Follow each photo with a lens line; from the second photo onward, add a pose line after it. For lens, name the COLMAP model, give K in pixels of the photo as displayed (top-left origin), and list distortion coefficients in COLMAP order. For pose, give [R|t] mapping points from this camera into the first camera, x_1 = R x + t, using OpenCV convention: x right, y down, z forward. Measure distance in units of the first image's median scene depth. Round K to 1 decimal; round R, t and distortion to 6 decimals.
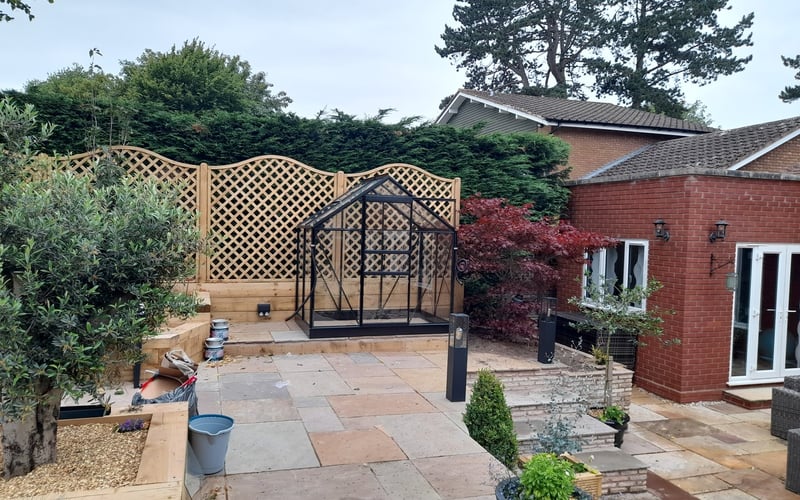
lens RADIAL K [[588.3, 0, 399.9], [0, 588.3, 247.9], [0, 0, 1]] dist [0.036556, -0.018878]
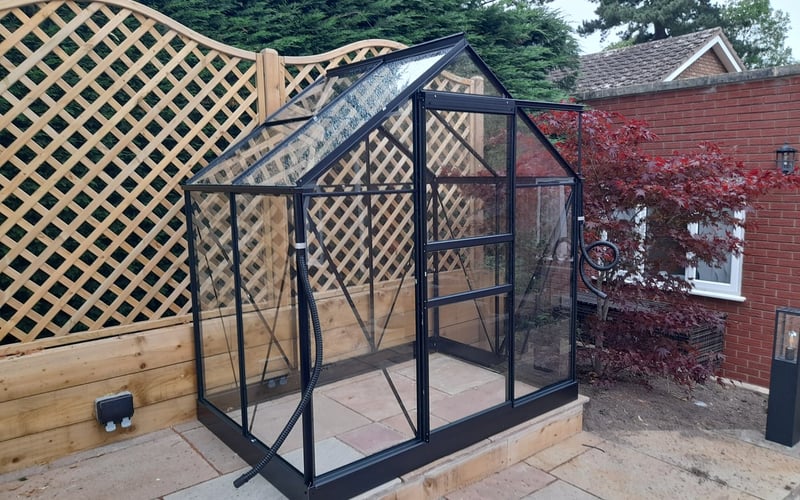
lens RADIAL K [[588.3, 0, 399.6], [0, 588.3, 255.0], [0, 0, 1]] dist [0.036556, -0.018878]
pose [[0.932520, -0.091853, 0.349242, -0.178762], [0.054517, 0.991834, 0.115292, -0.028352], [-0.356980, -0.088473, 0.929913, 0.570482]]
